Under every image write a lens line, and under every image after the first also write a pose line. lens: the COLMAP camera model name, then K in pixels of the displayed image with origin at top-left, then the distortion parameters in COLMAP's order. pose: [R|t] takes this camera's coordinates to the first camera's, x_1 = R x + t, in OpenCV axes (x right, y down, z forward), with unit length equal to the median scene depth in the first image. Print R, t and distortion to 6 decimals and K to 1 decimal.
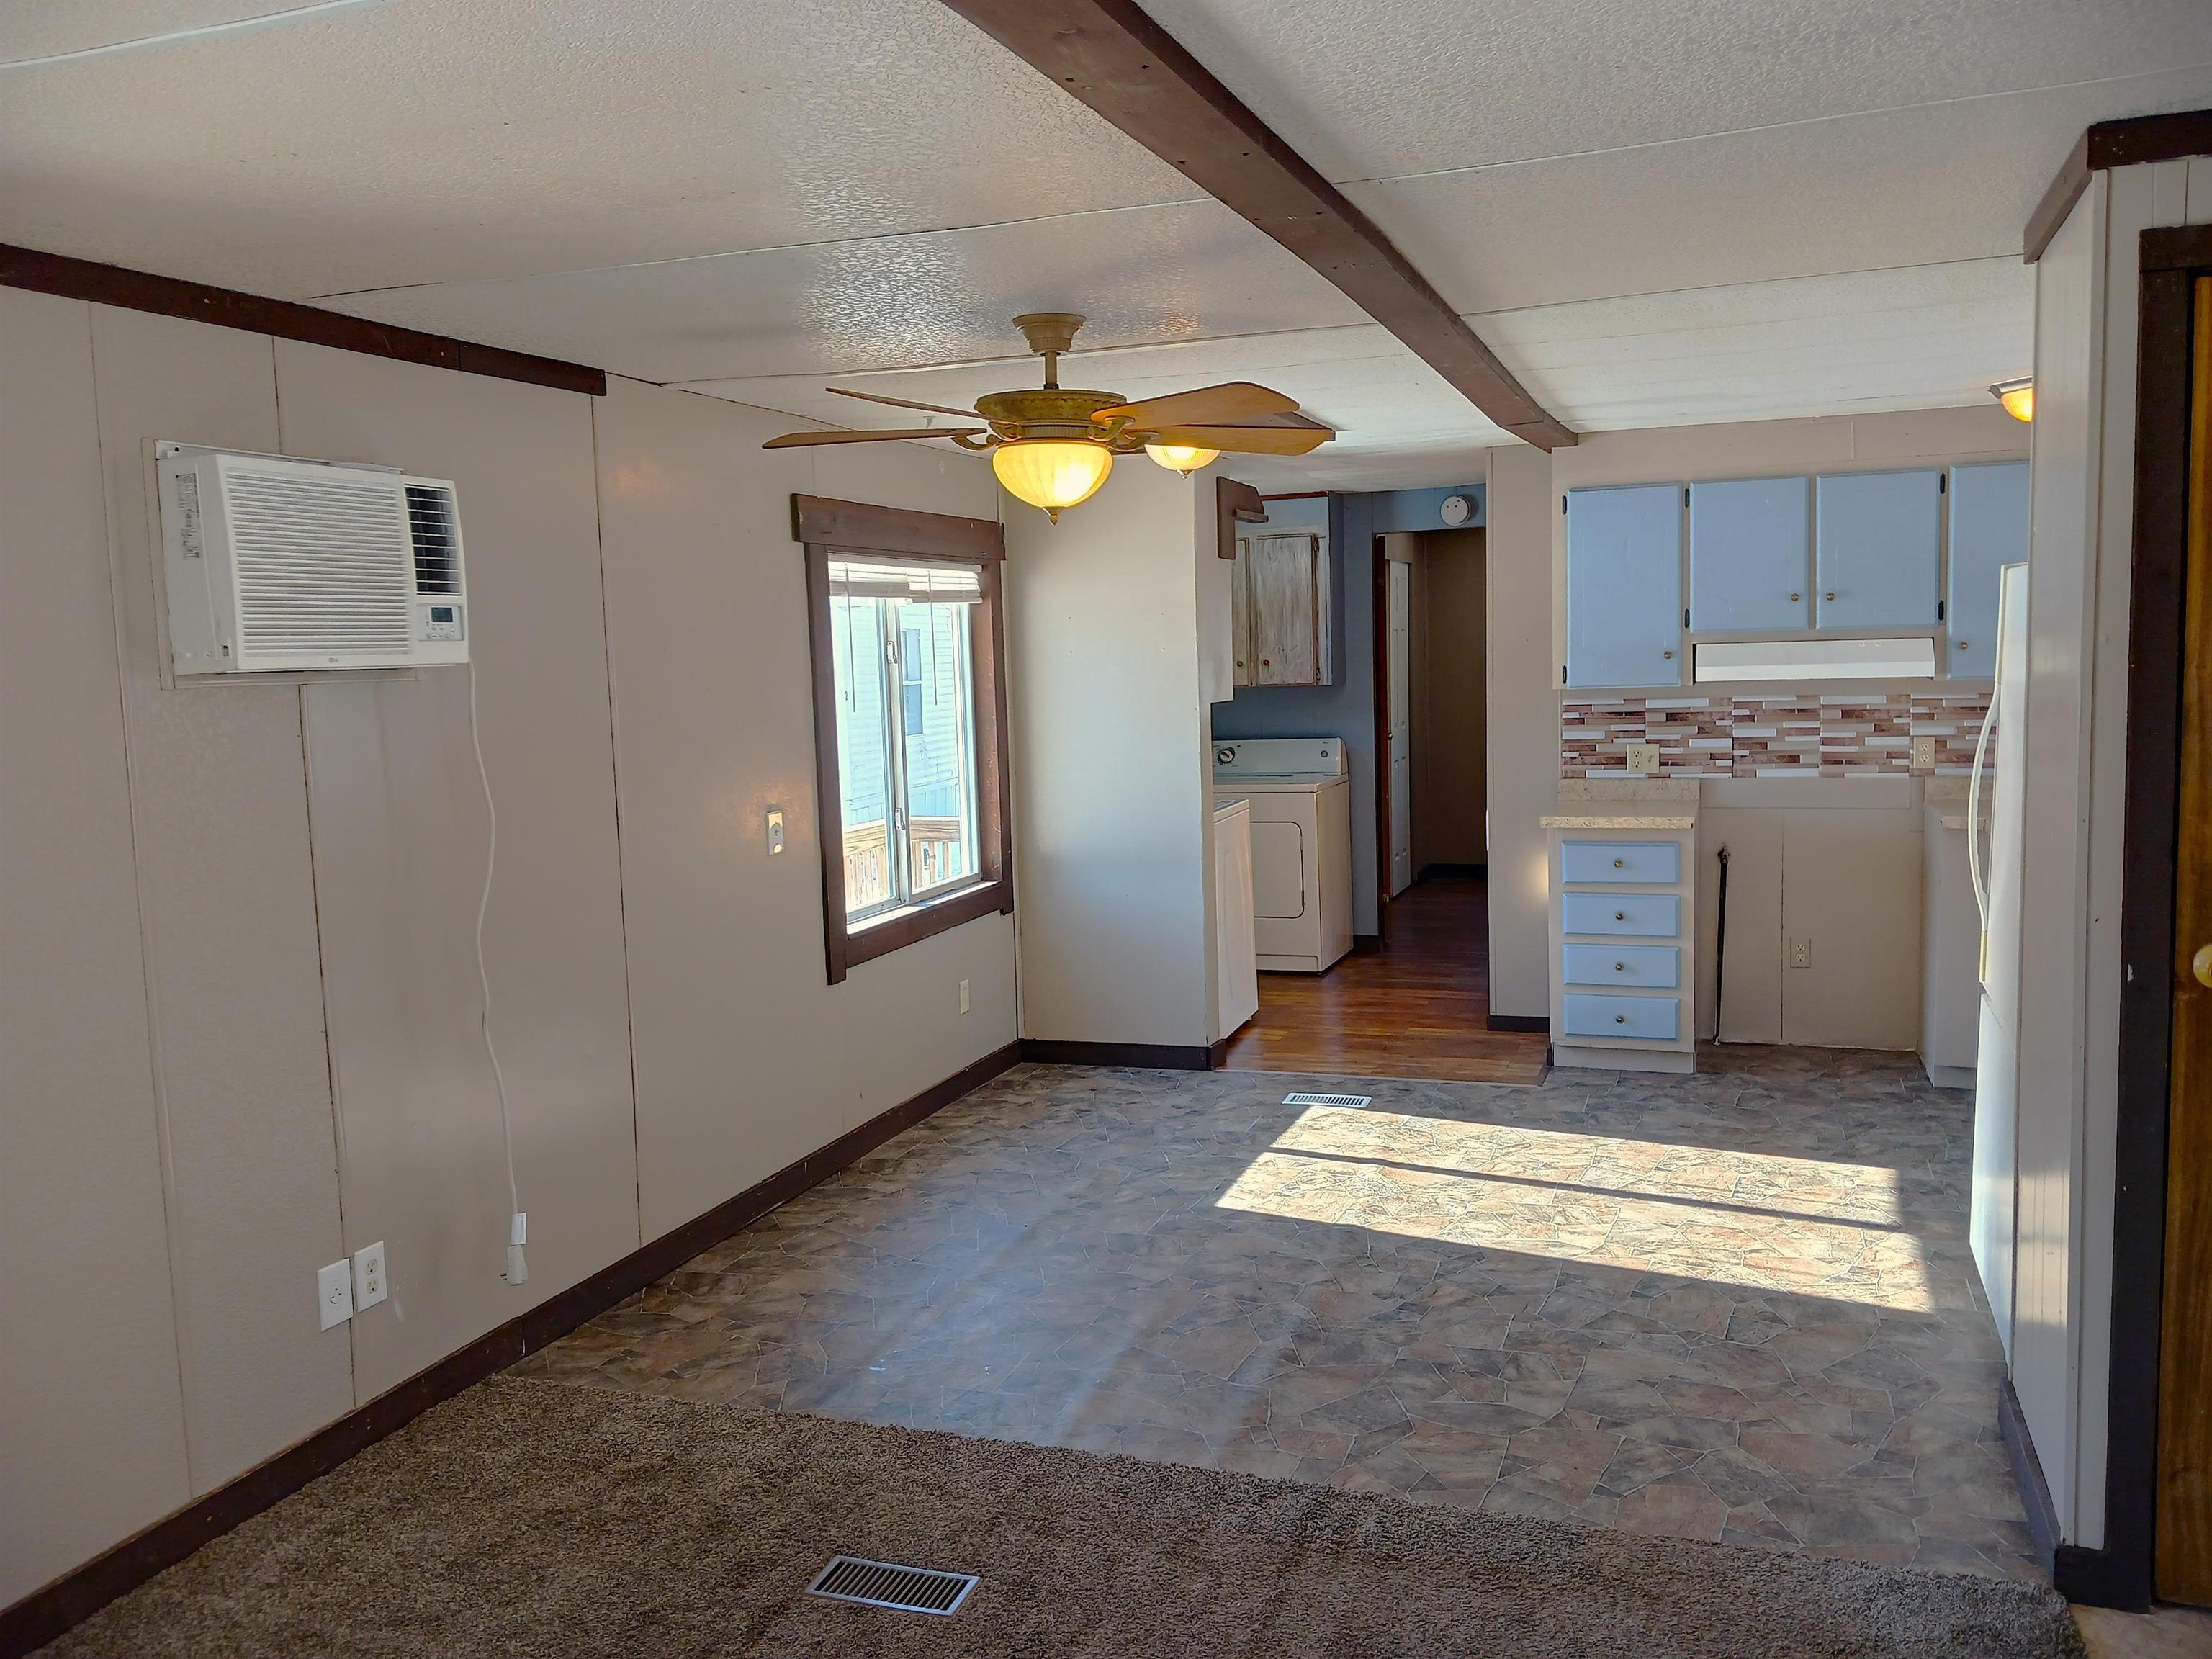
lens RADIAL K [[1750.5, 0, 1096.4], [0, 1750.5, 826.0], [0, 0, 1]] dist [0.059651, -0.093720]
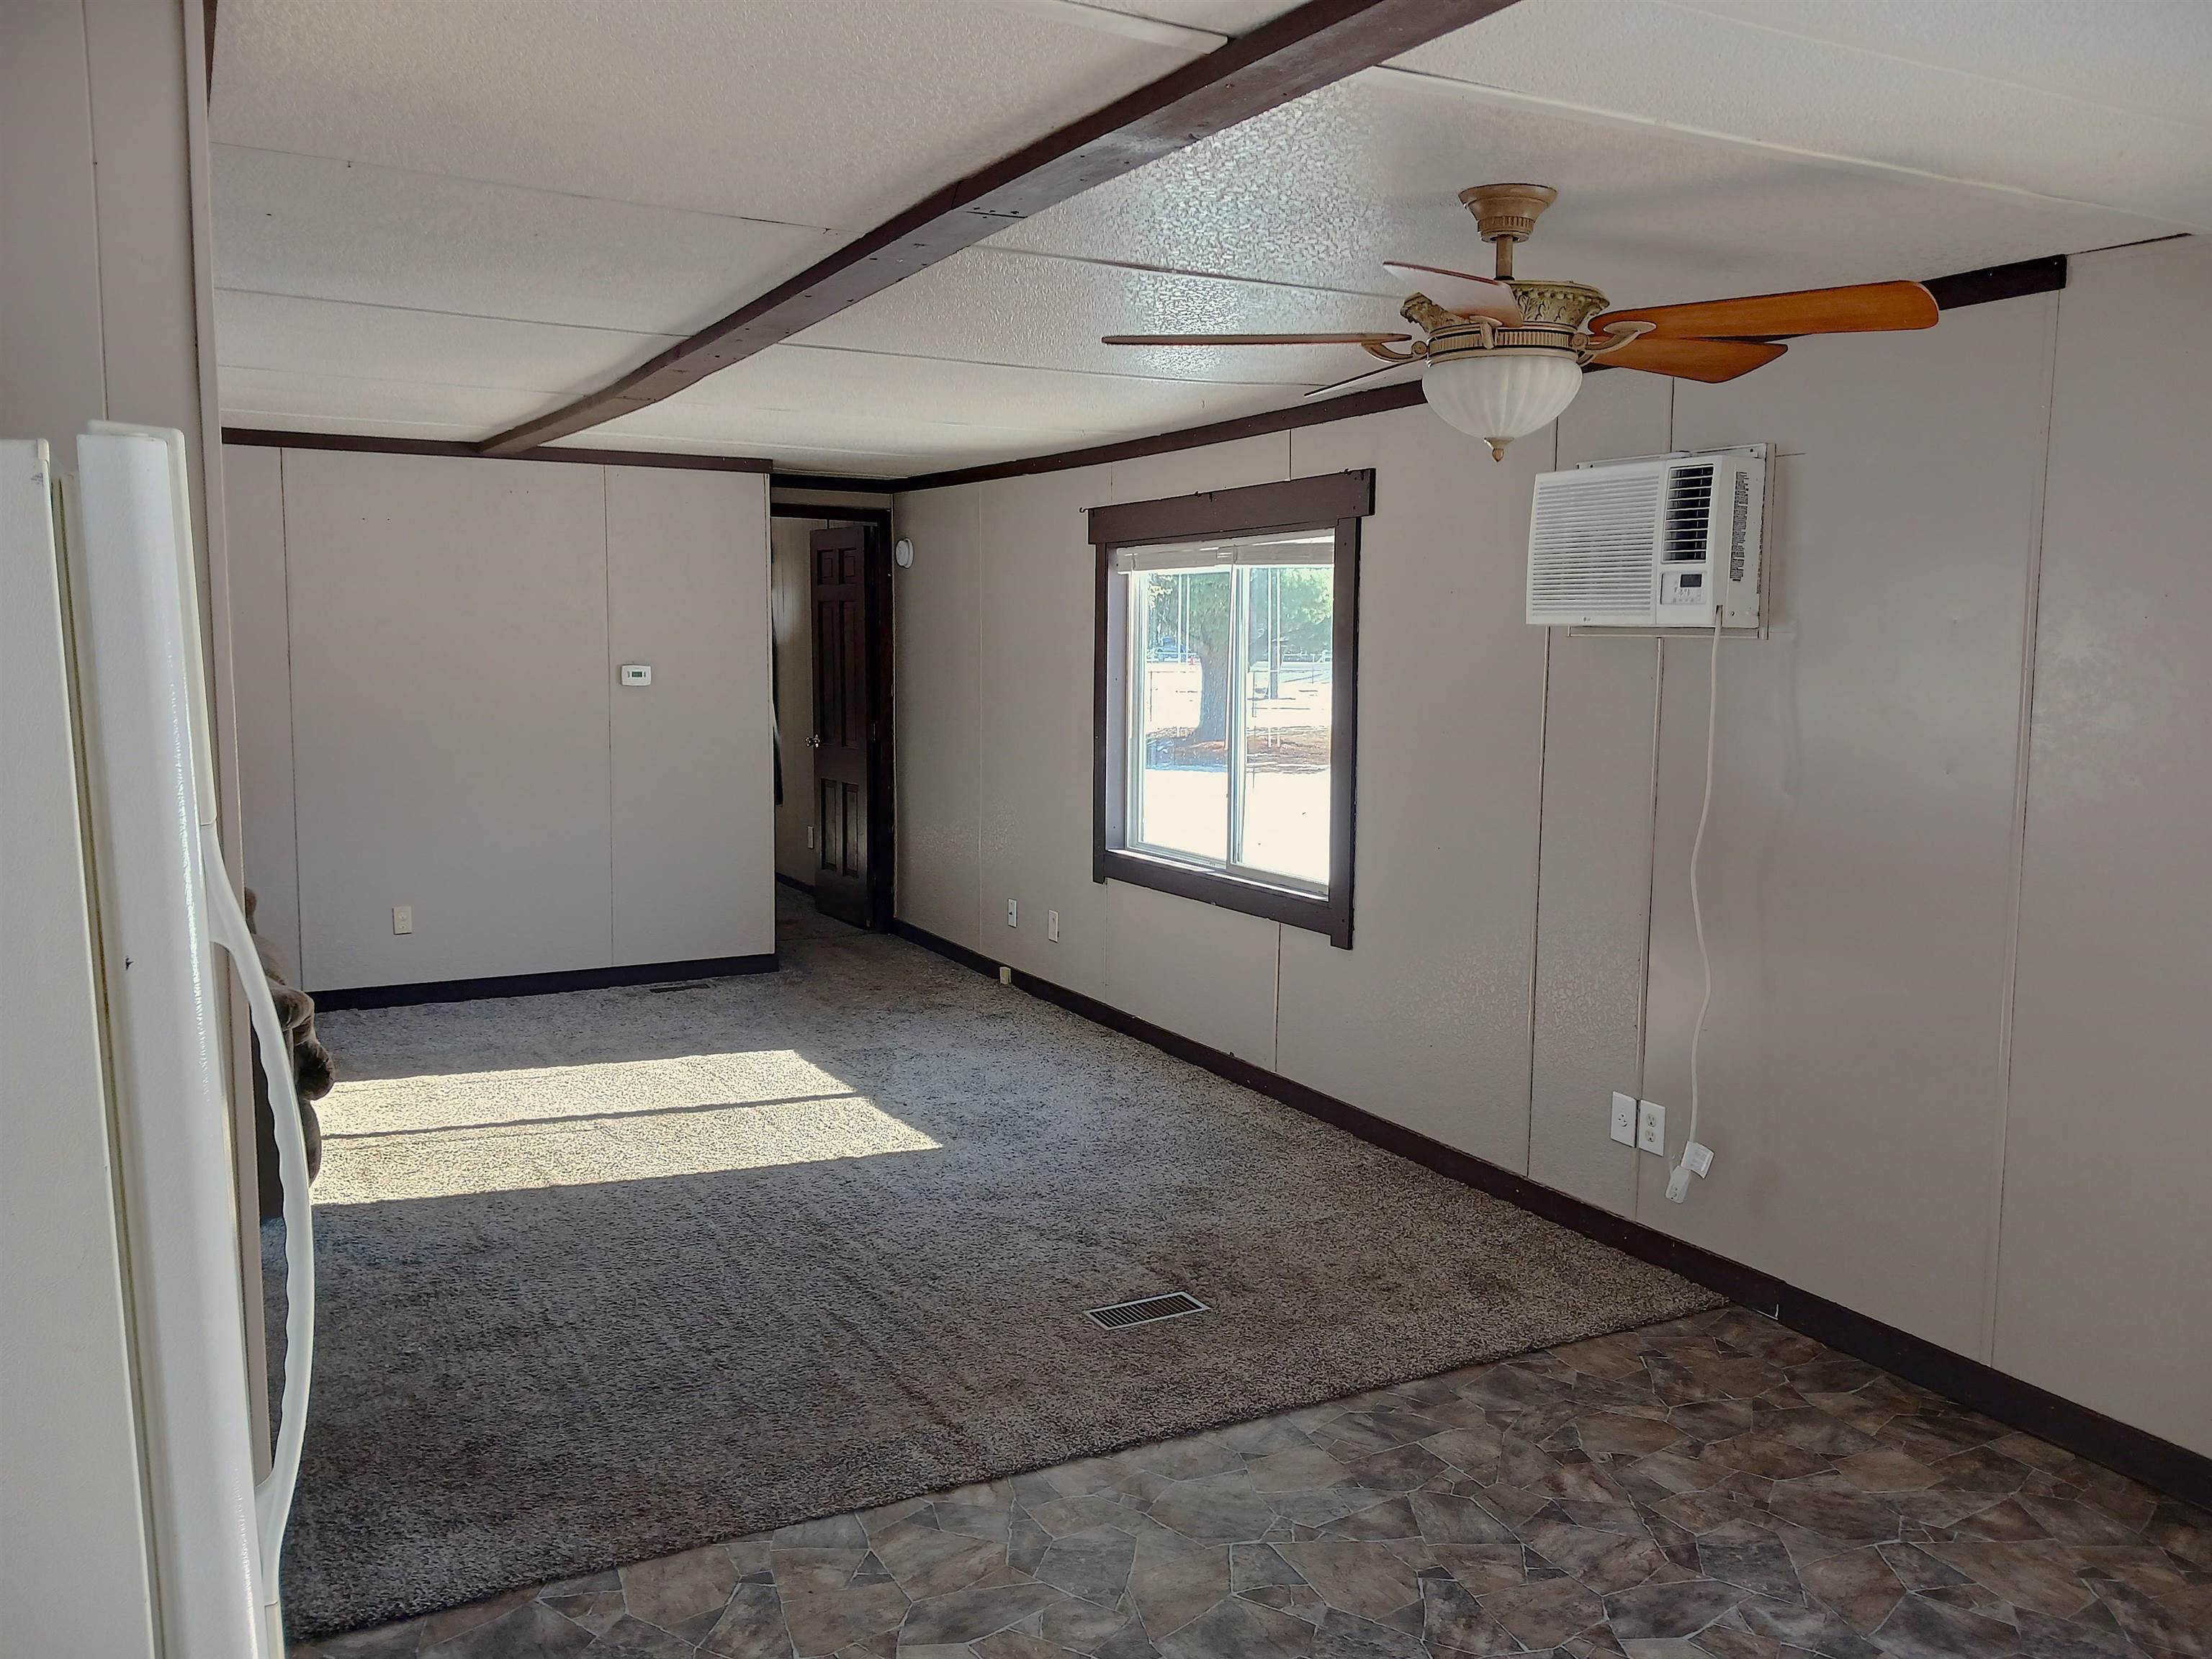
lens RADIAL K [[1750.5, 0, 1137.4], [0, 1750.5, 837.1], [0, 0, 1]] dist [0.059651, -0.093720]
pose [[-0.651860, 0.116027, -0.749411, 0.426363], [-0.066884, 0.975578, 0.209221, -0.102923], [0.755384, 0.186506, -0.628180, 0.881790]]
